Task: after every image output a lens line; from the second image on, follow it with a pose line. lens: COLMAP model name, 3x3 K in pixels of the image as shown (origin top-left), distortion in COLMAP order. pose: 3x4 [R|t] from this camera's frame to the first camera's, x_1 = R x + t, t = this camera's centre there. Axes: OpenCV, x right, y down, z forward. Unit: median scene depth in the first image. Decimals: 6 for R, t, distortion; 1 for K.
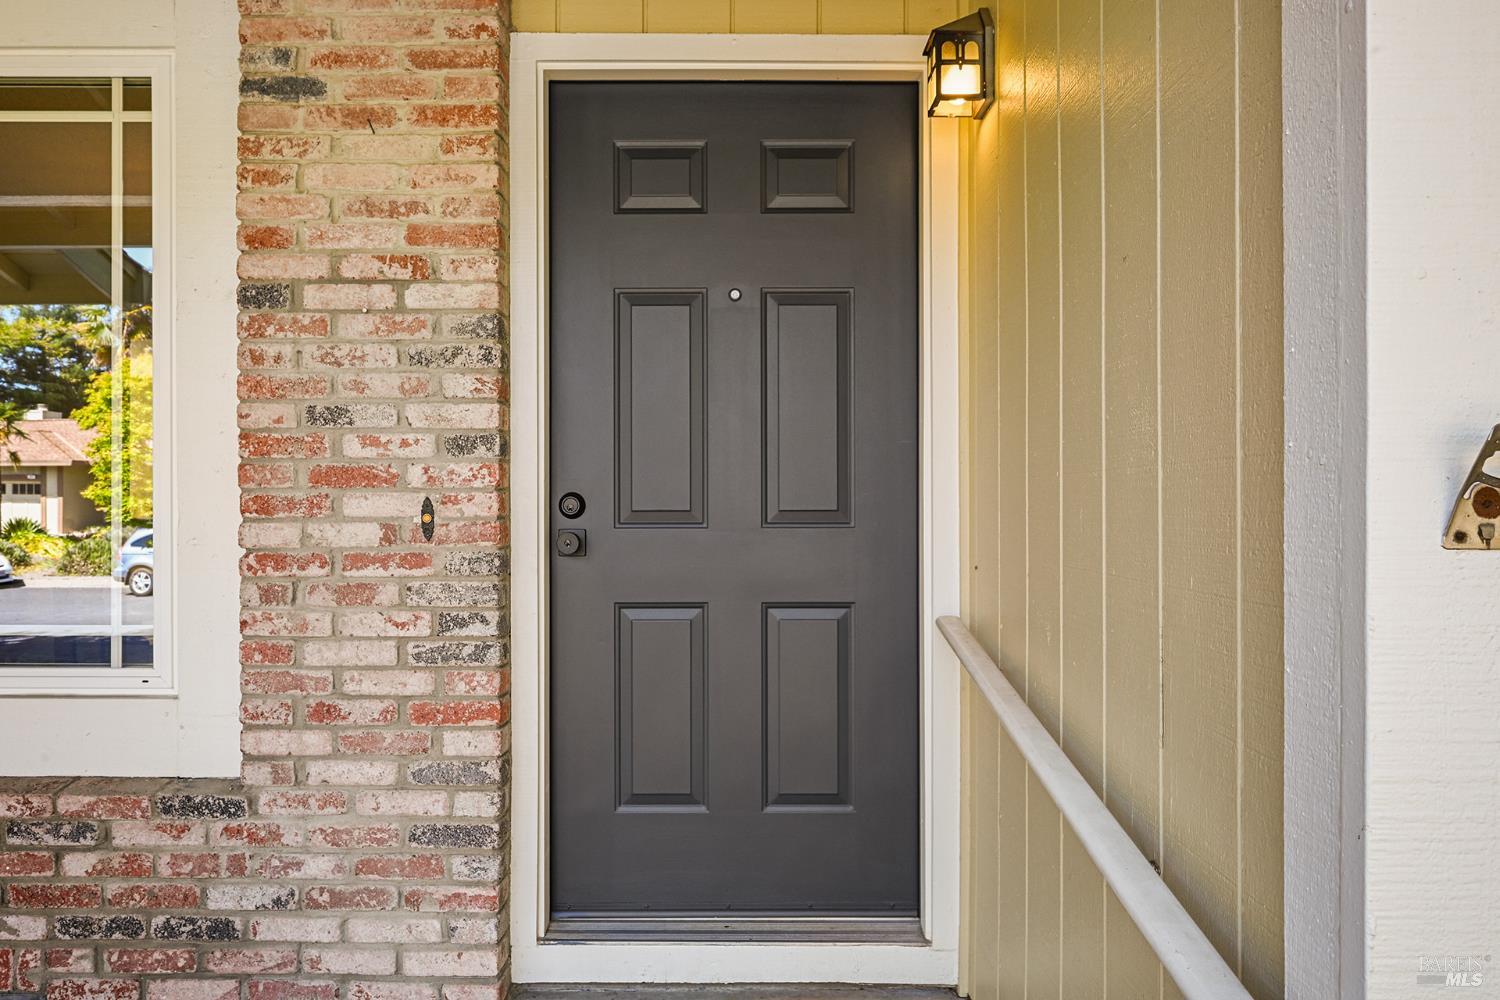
lens RADIAL K [[996.0, 0, 750.6], [0, 996.0, 499.2], [0, 0, 1]] dist [0.001638, 0.000336]
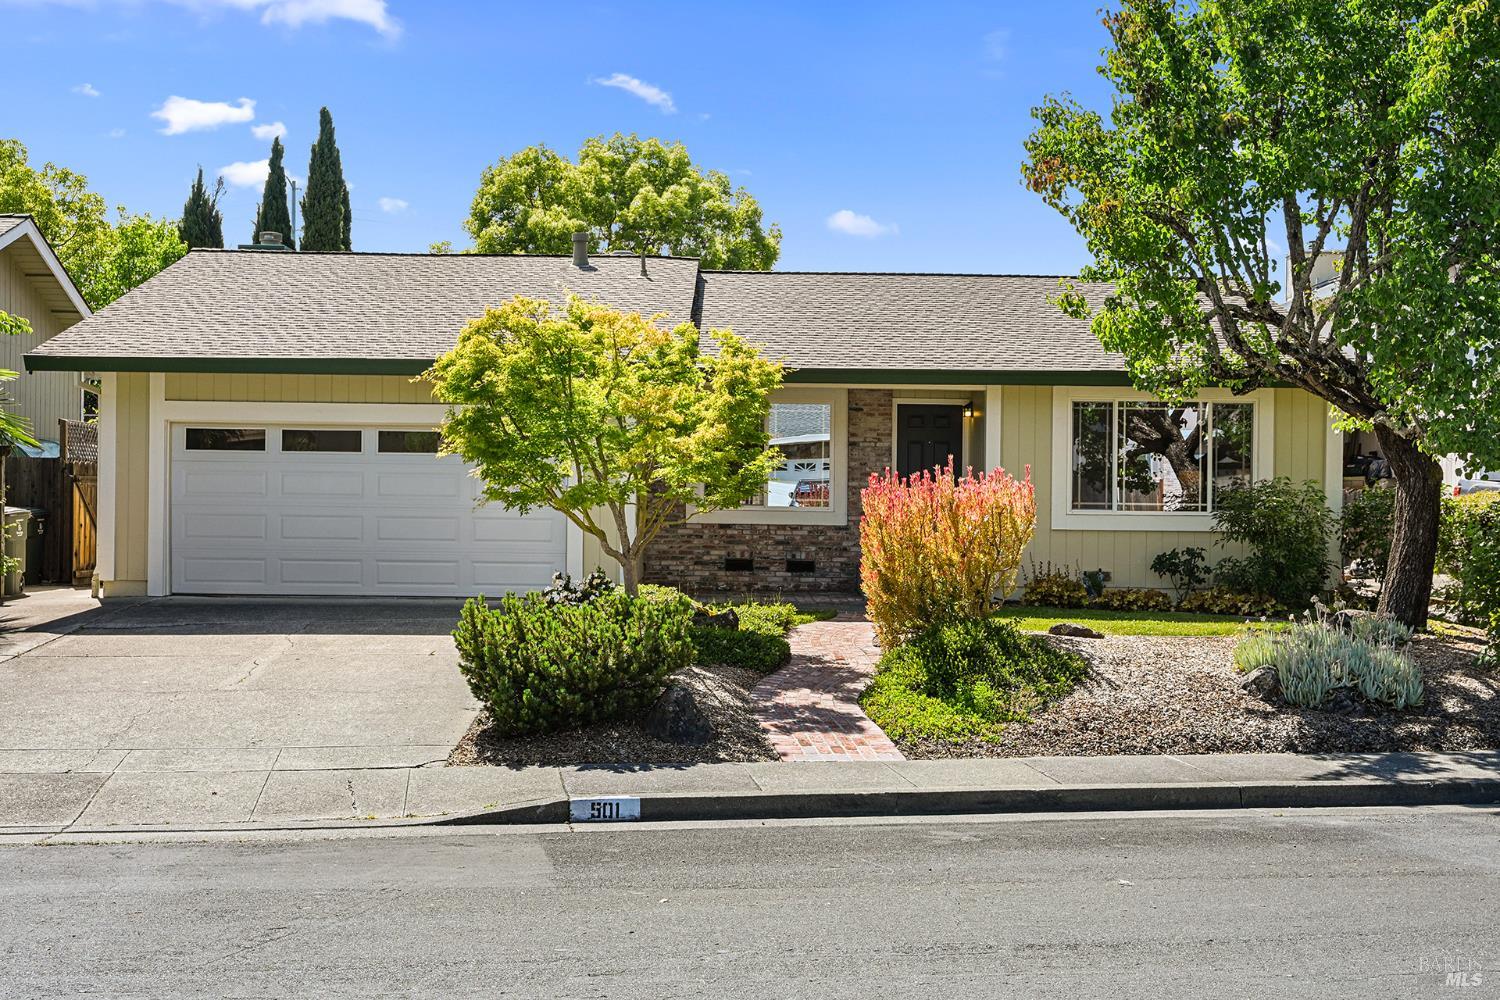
lens RADIAL K [[1726.7, 0, 749.9], [0, 1726.7, 499.5], [0, 0, 1]] dist [0.005543, 0.000000]
pose [[0.996317, 0.014027, 0.084586, -1.983530], [-0.015065, 0.999819, 0.011649, 0.018296], [-0.084407, -0.012881, 0.996348, -9.318324]]
